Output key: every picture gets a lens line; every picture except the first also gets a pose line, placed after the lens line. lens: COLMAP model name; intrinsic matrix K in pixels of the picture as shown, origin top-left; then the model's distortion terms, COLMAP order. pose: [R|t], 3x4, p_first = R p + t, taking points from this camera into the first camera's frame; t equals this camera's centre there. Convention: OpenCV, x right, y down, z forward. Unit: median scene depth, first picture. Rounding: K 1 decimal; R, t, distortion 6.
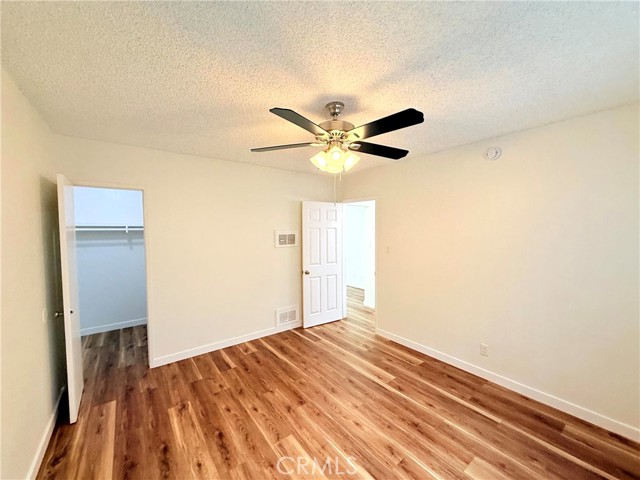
lens RADIAL K [[256.1, 0, 319.7], [0, 256.1, 238.8], [0, 0, 1]] dist [-0.002140, 0.000294]
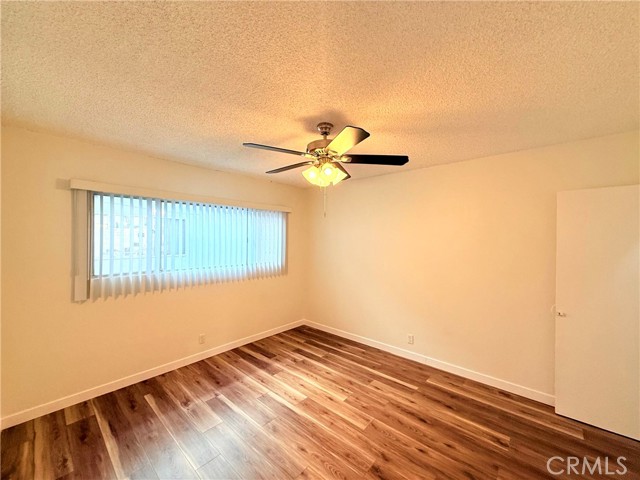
lens RADIAL K [[256.1, 0, 319.6], [0, 256.1, 240.1], [0, 0, 1]] dist [-0.002140, 0.000294]
pose [[-0.982118, -0.000511, -0.188267, 0.264848], [-0.008874, 0.999011, 0.043577, -0.071662], [0.188059, 0.044468, -0.981151, 1.910851]]
